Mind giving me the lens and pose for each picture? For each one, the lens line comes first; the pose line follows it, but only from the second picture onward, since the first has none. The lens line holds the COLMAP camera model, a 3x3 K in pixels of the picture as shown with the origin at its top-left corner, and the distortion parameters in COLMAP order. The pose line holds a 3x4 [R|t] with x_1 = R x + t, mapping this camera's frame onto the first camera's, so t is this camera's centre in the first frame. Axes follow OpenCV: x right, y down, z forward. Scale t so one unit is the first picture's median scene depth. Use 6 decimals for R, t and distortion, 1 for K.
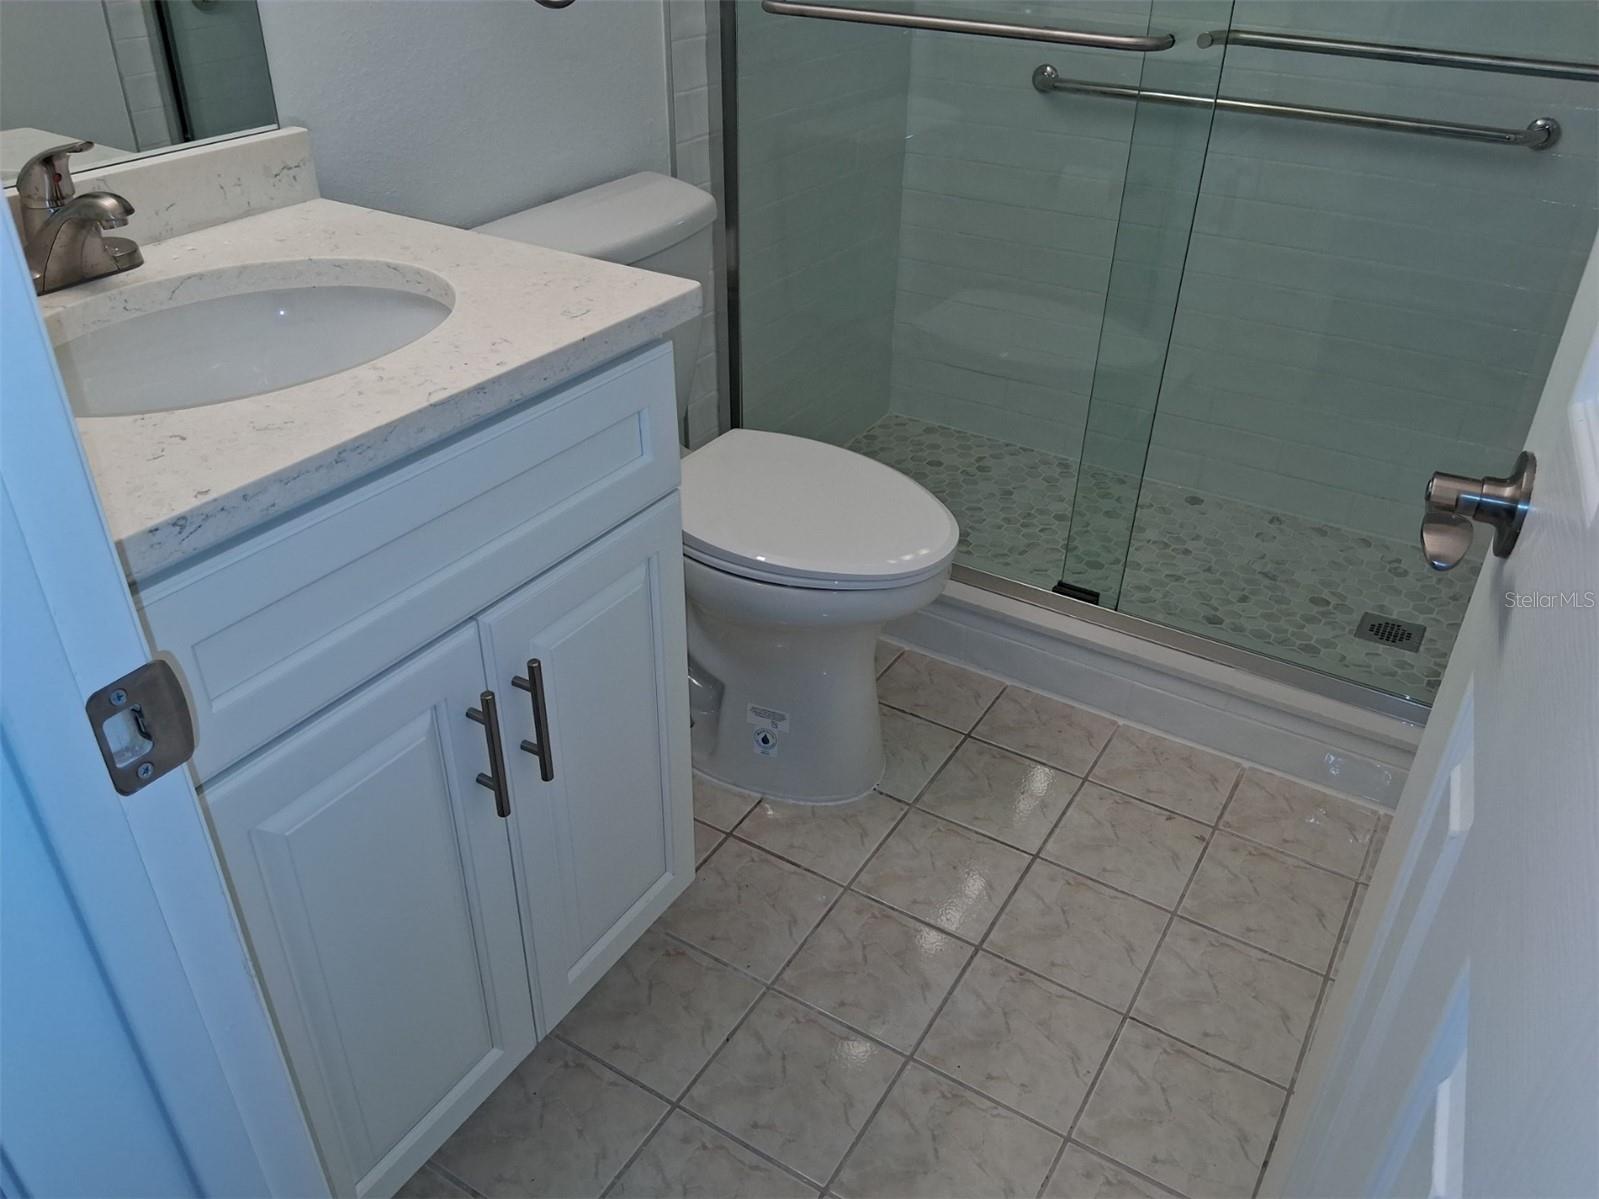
lens RADIAL K [[1203.5, 0, 806.2], [0, 1203.5, 599.0], [0, 0, 1]] dist [0.122607, -0.201811]
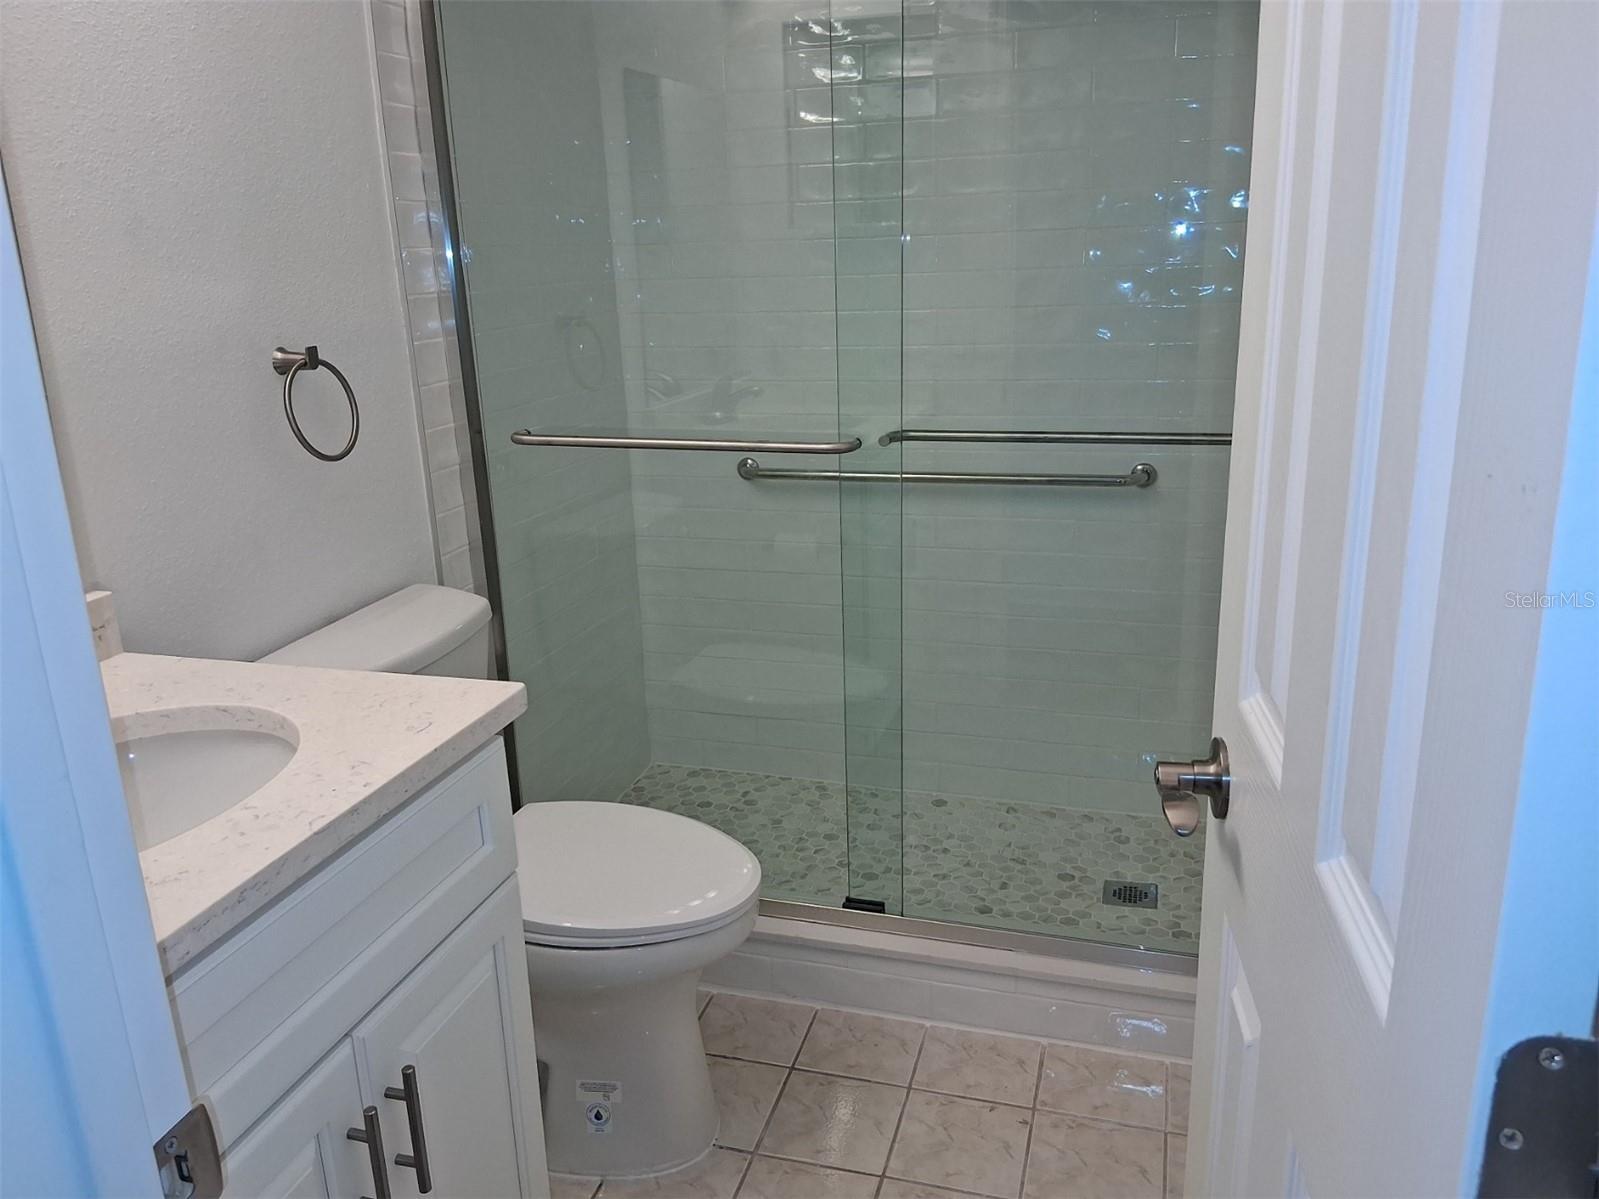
lens RADIAL K [[1203.5, 0, 806.2], [0, 1203.5, 599.0], [0, 0, 1]] dist [0.122607, -0.201811]
pose [[0.962837, -0.114801, 0.244470, -0.065403], [0.177262, 0.951536, -0.251312, -0.003222], [-0.203771, 0.285307, 0.936524, -0.086879]]
